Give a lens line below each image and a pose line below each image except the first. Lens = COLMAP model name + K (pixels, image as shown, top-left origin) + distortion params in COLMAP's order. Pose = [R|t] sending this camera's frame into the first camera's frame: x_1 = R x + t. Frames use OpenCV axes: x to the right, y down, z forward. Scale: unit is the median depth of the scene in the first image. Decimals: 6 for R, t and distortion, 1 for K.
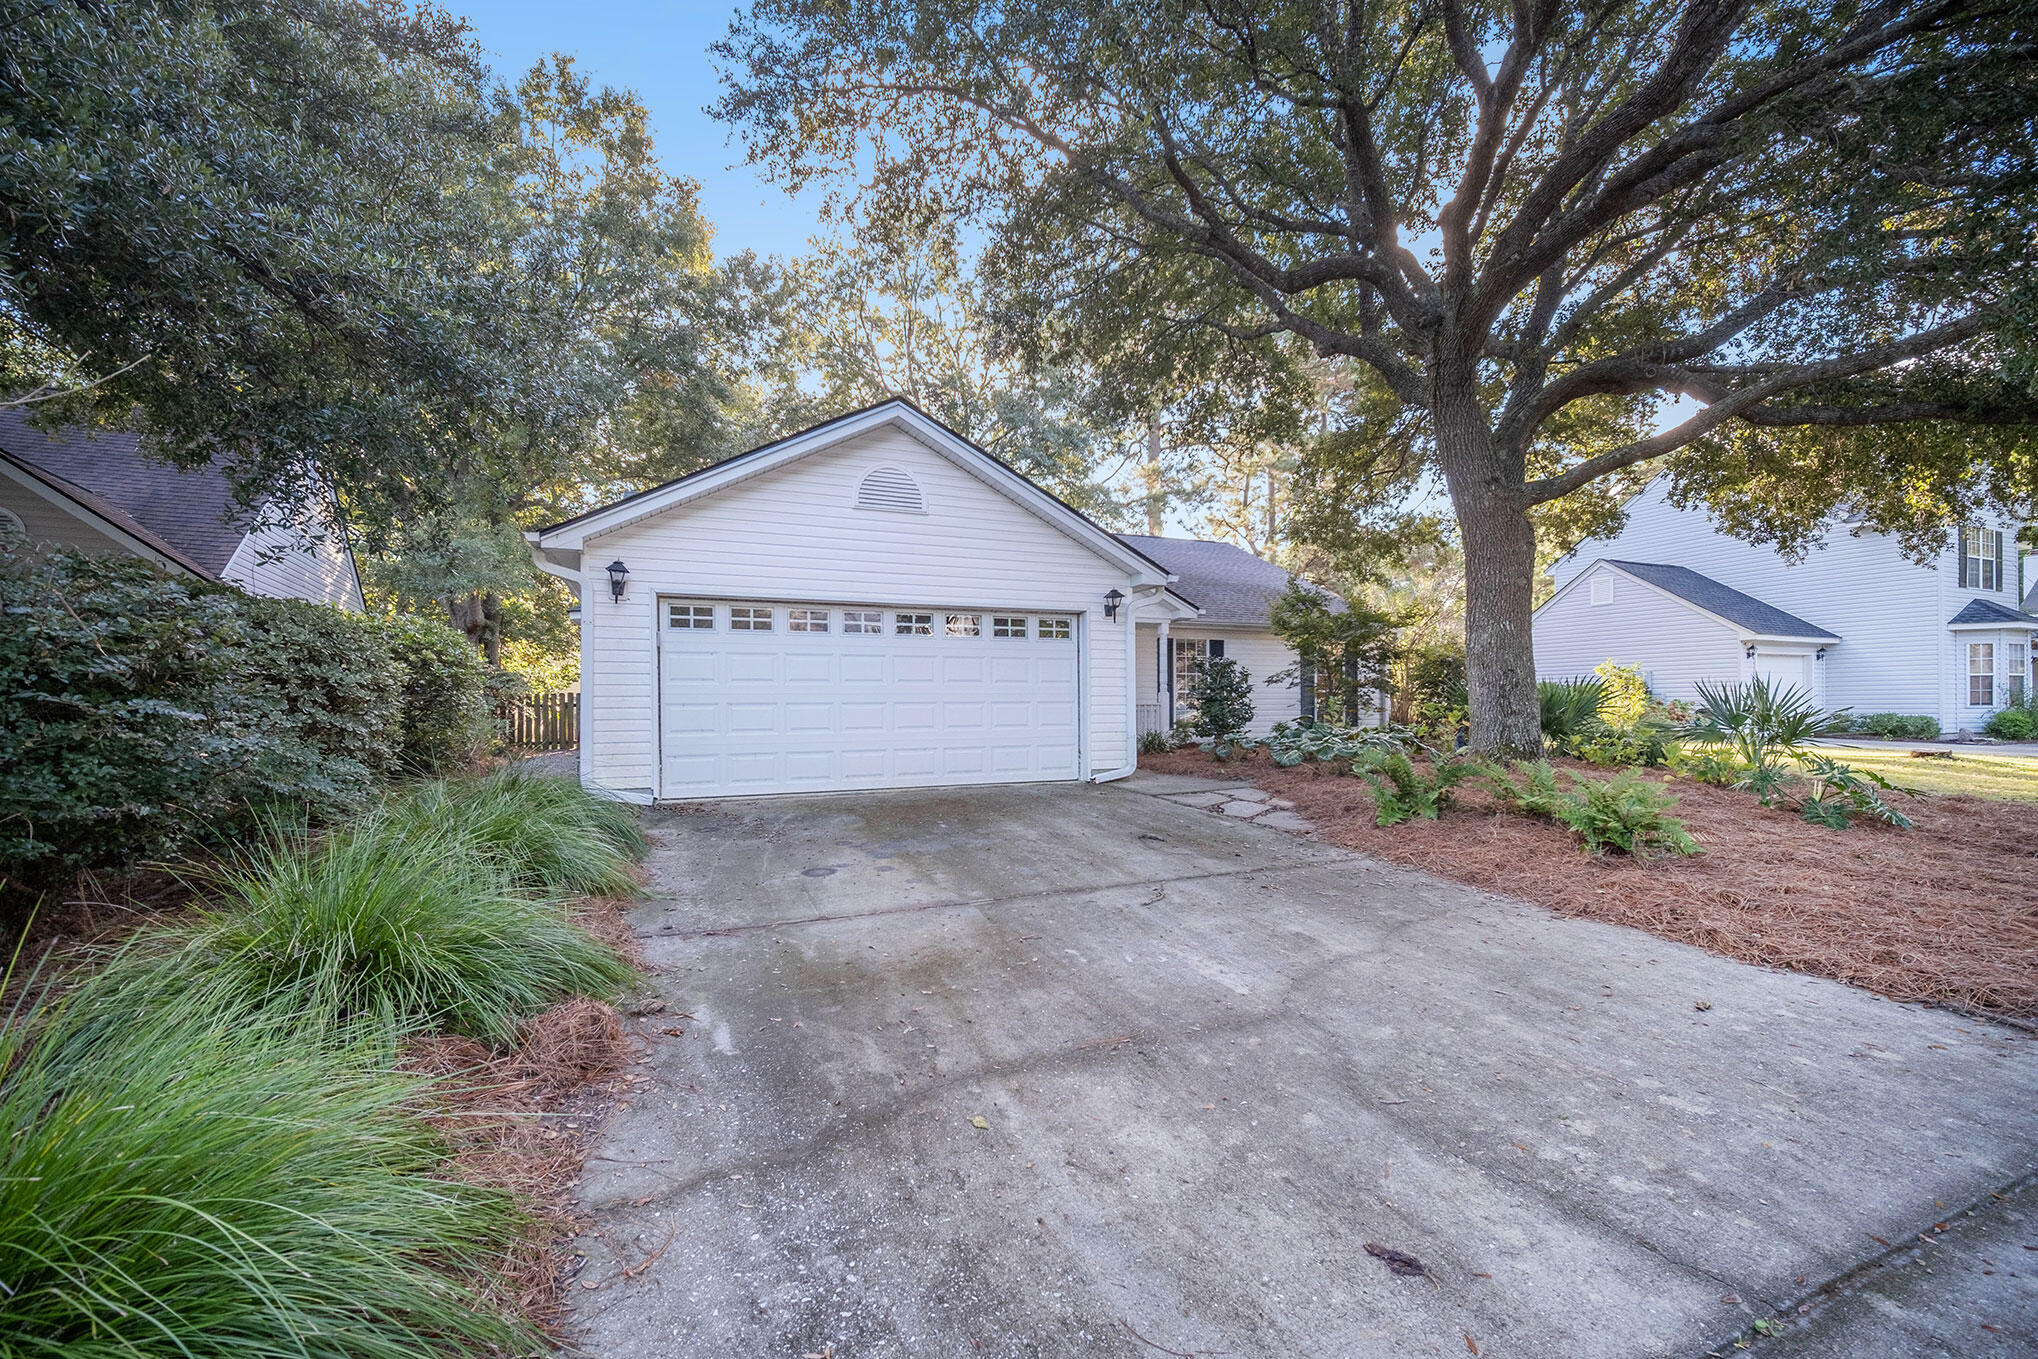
lens RADIAL K [[853.4, 0, 1017.4], [0, 853.4, 706.4], [0, 0, 1]] dist [0.024087, 0.000074]
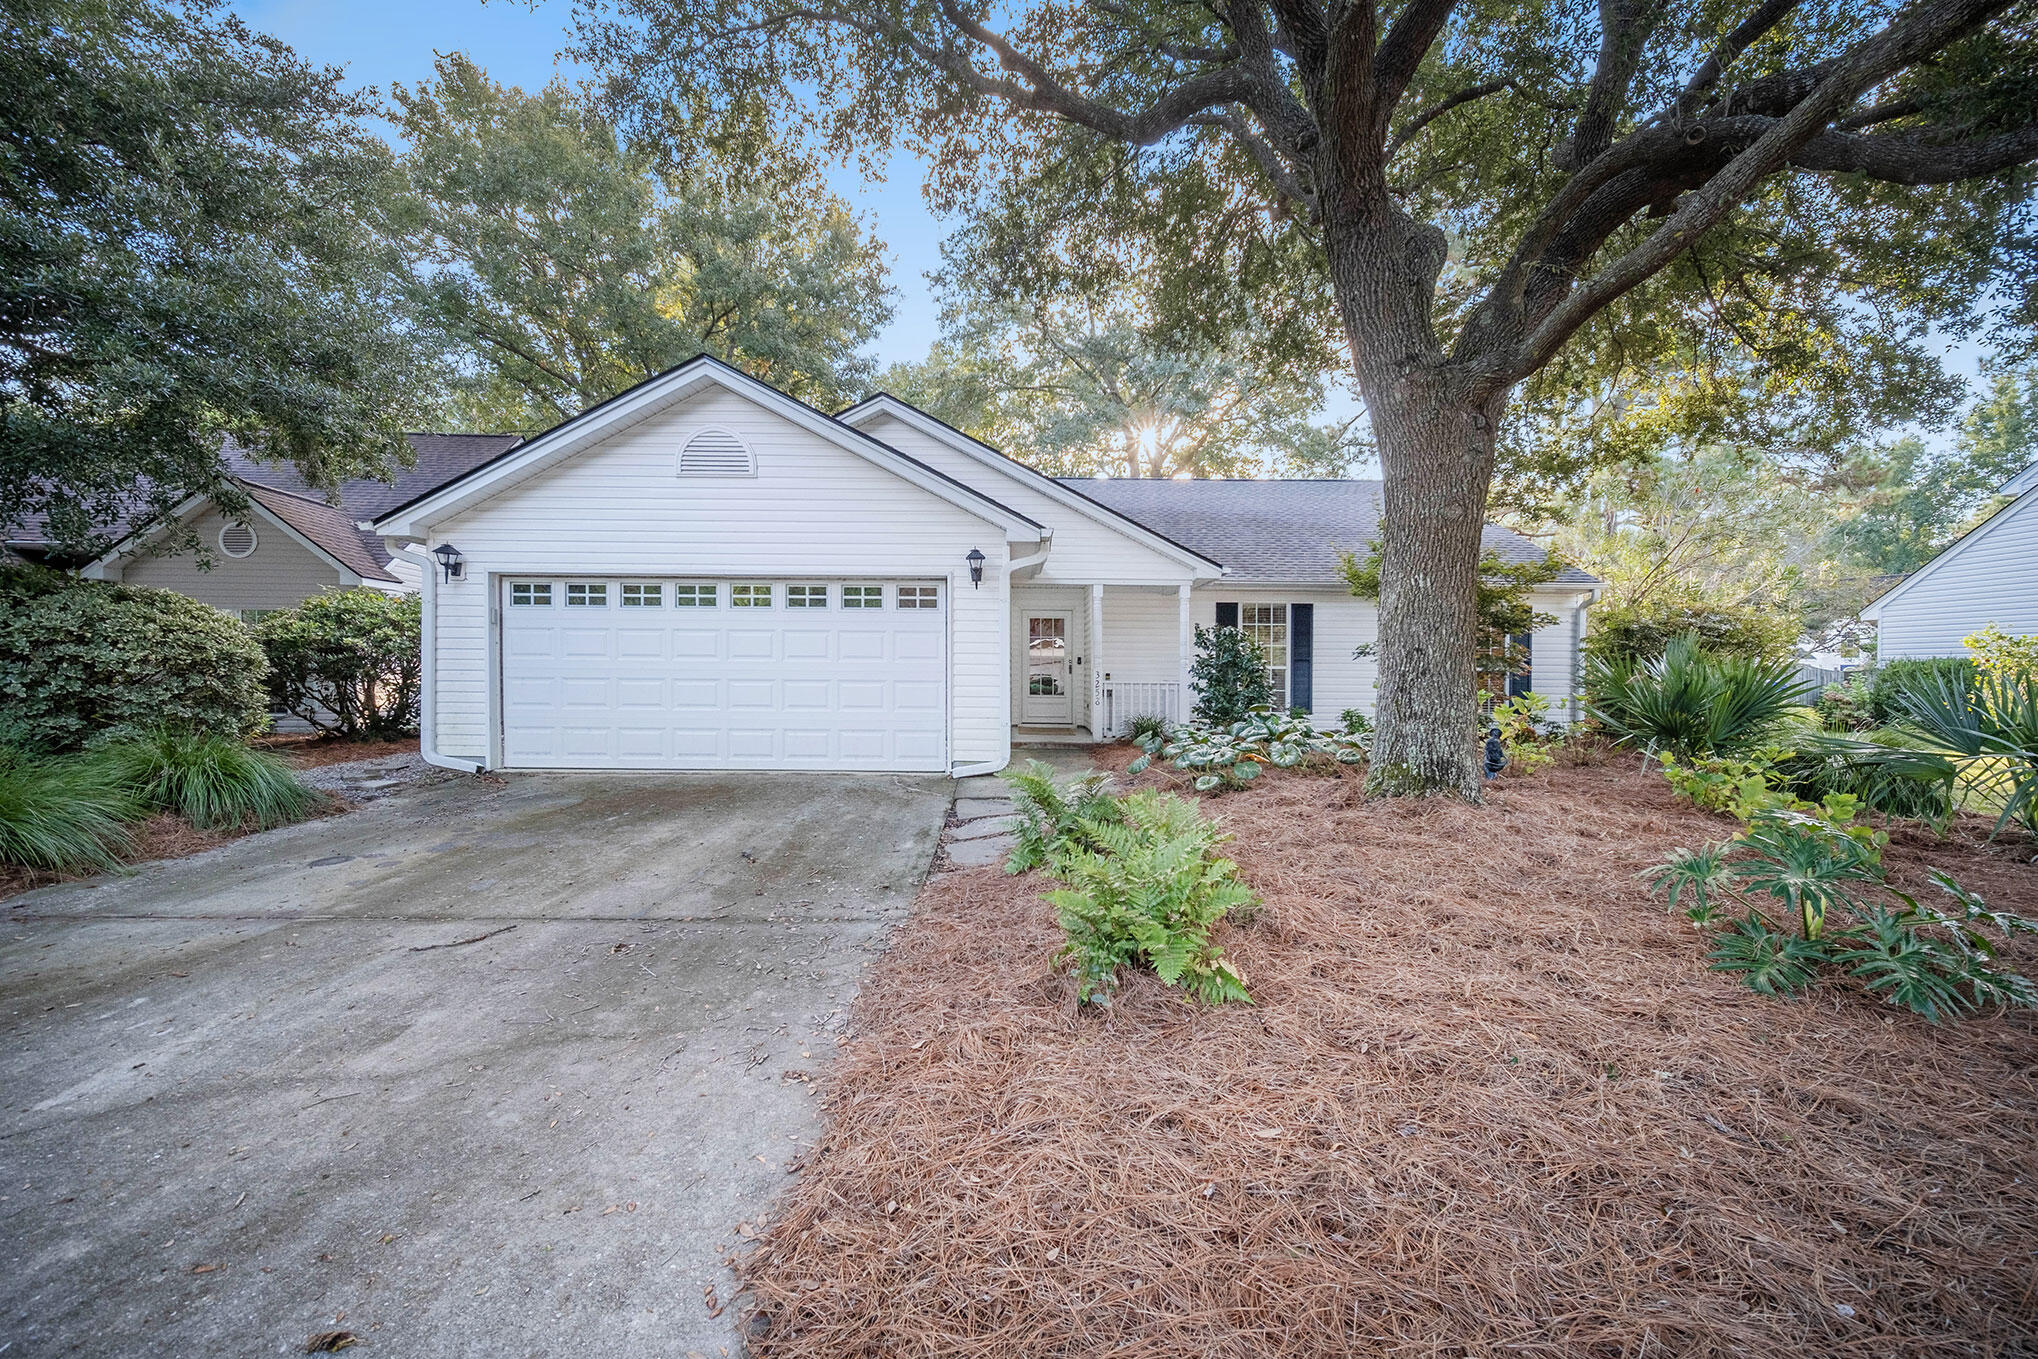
lens RADIAL K [[828.6, 0, 1019.1], [0, 828.6, 673.4], [0, 0, 1]] dist [-0.013550, 0.000172]
pose [[0.916953, 0.013232, -0.398776, 0.562632], [-0.017127, 0.999834, -0.006205, -0.011854], [0.398628, 0.012520, 0.917027, 0.316854]]
